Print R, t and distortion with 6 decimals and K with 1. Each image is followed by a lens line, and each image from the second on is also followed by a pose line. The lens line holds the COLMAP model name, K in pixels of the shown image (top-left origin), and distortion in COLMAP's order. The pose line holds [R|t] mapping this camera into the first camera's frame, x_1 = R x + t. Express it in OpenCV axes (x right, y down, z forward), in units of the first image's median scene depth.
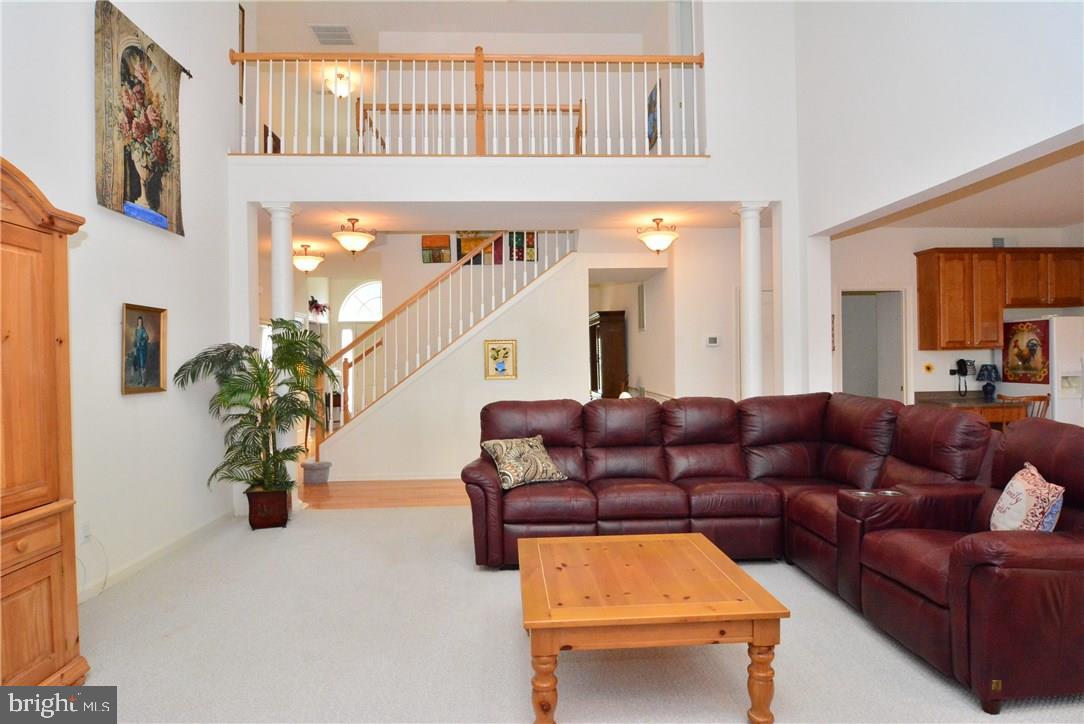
lens RADIAL K [[580.3, 0, 540.9], [0, 580.3, 364.2], [0, 0, 1]] dist [-0.011596, -0.007618]
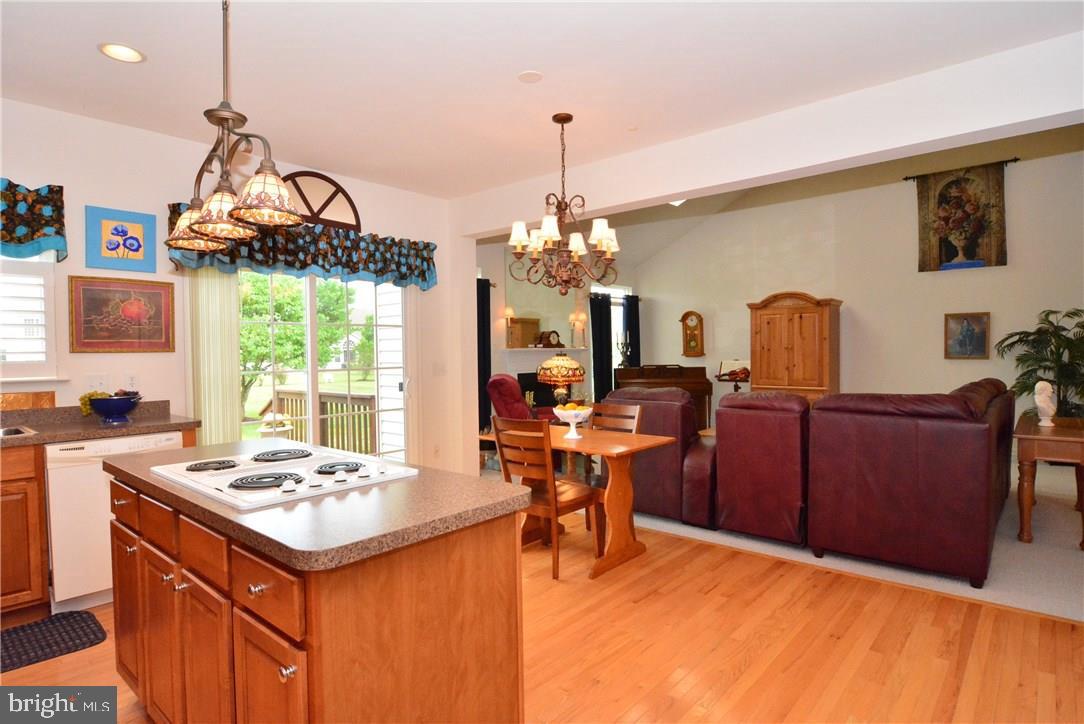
lens RADIAL K [[580.3, 0, 540.9], [0, 580.3, 364.2], [0, 0, 1]] dist [-0.011596, -0.007618]
pose [[-0.707118, 0.041692, -0.705866, 1.454359], [0.004939, 0.998527, 0.054030, -0.038809], [0.707078, 0.034719, -0.706282, 1.220009]]
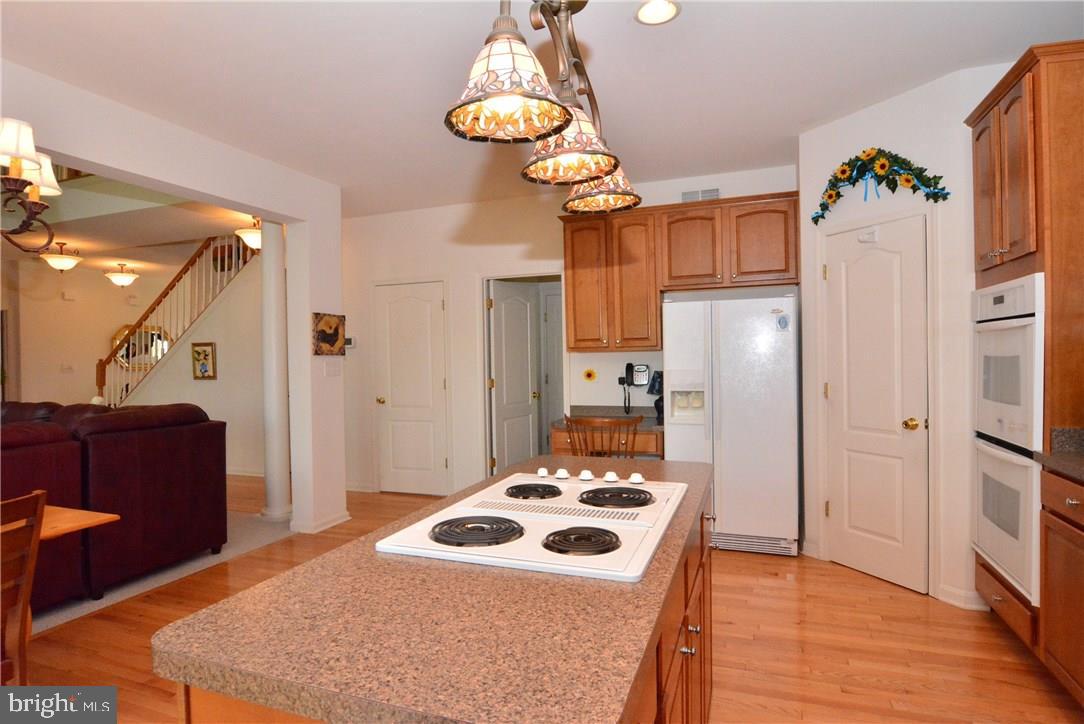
lens RADIAL K [[580.3, 0, 540.9], [0, 580.3, 364.2], [0, 0, 1]] dist [-0.011596, -0.007618]
pose [[0.913566, 0.005539, -0.406653, 1.383970], [-0.005866, 0.999983, 0.000441, -0.010336], [0.406649, 0.001982, 0.913582, 0.428649]]
